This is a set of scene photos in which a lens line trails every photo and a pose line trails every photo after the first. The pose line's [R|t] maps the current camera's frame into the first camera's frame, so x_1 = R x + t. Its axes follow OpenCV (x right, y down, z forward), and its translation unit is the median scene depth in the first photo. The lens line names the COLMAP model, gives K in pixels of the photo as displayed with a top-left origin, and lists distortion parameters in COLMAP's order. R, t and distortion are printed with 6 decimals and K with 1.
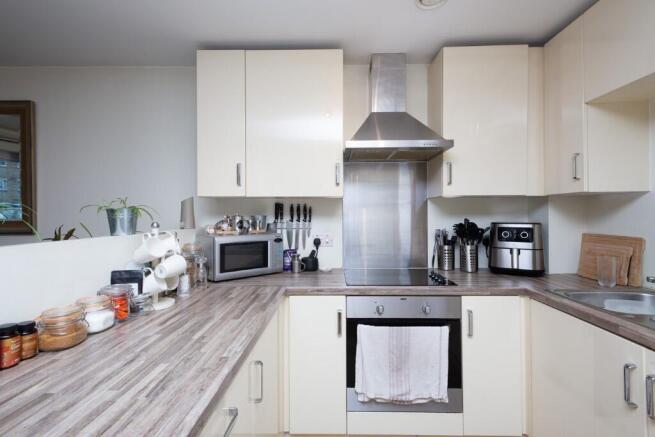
lens RADIAL K [[322.8, 0, 329.7], [0, 322.8, 212.6], [0, 0, 1]] dist [0.020160, 0.000117]
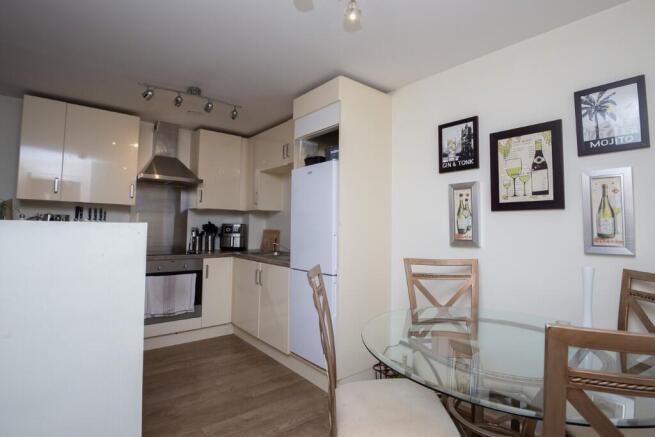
lens RADIAL K [[329.8, 0, 329.7], [0, 329.8, 211.7], [0, 0, 1]] dist [-0.024278, -0.000233]
pose [[0.761668, 0.047113, 0.646253, -0.279261], [-0.024188, 0.998725, -0.044301, 0.033889], [-0.647516, 0.018111, 0.761836, -0.913142]]
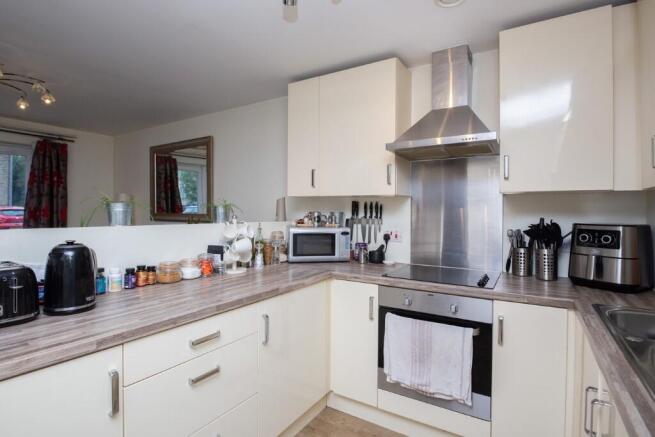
lens RADIAL K [[329.8, 0, 329.7], [0, 329.8, 211.7], [0, 0, 1]] dist [-0.024278, -0.000233]
pose [[0.859639, 0.011172, -0.510779, 0.411383], [-0.009188, 0.999937, 0.006407, 0.001430], [0.510818, -0.000814, 0.859688, -0.041047]]
